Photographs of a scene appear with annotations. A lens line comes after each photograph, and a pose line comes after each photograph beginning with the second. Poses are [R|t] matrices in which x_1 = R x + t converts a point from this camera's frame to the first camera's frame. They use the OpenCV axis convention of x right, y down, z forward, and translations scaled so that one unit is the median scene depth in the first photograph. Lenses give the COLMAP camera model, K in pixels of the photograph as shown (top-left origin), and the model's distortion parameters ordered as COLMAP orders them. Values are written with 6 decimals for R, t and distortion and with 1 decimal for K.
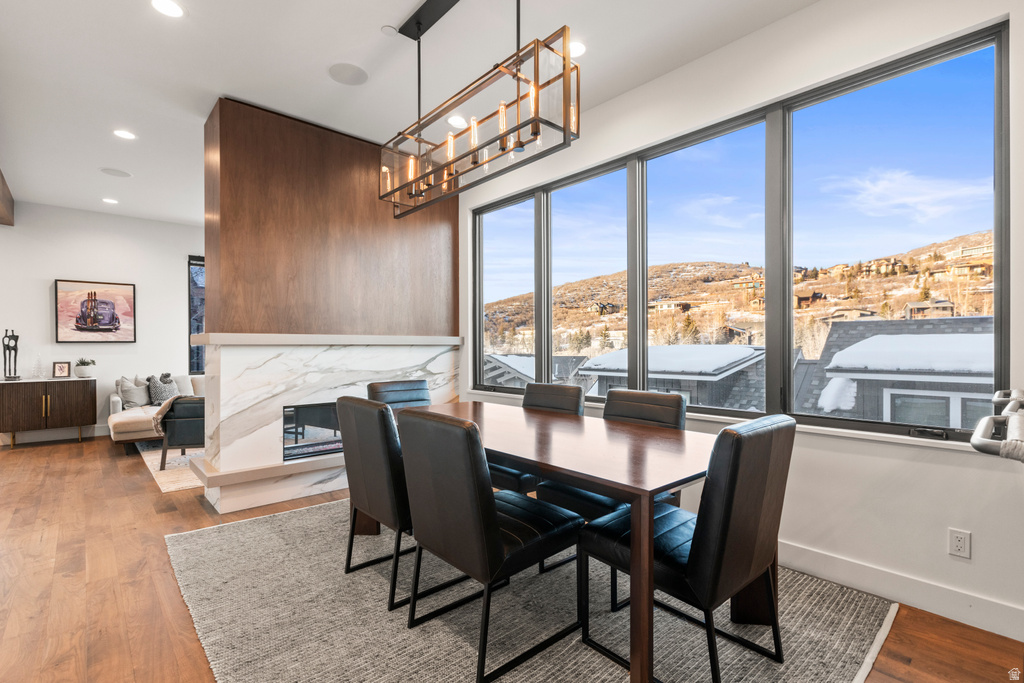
lens RADIAL K [[462.6, 0, 493.9], [0, 462.6, 355.8], [0, 0, 1]] dist [0.003848, -0.001836]
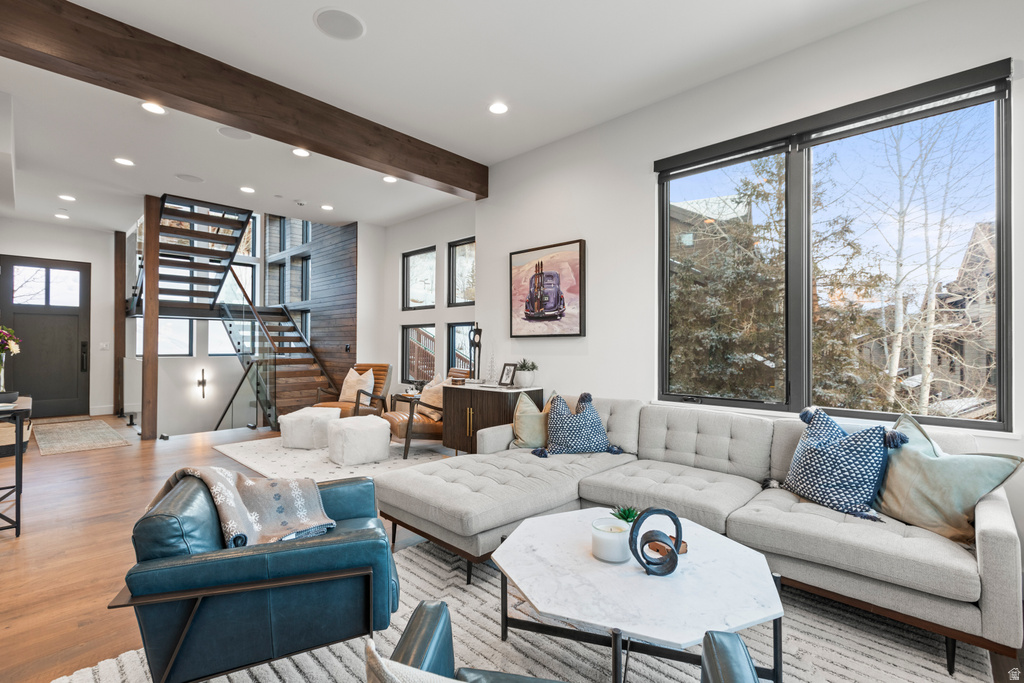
lens RADIAL K [[462.6, 0, 515.1], [0, 462.6, 341.7], [0, 0, 1]] dist [0.003848, -0.001836]
pose [[0.079762, -0.003471, -0.996808, -0.194775], [-0.023374, 0.999712, -0.005351, -0.017029], [0.996540, 0.023726, 0.079658, 0.924539]]
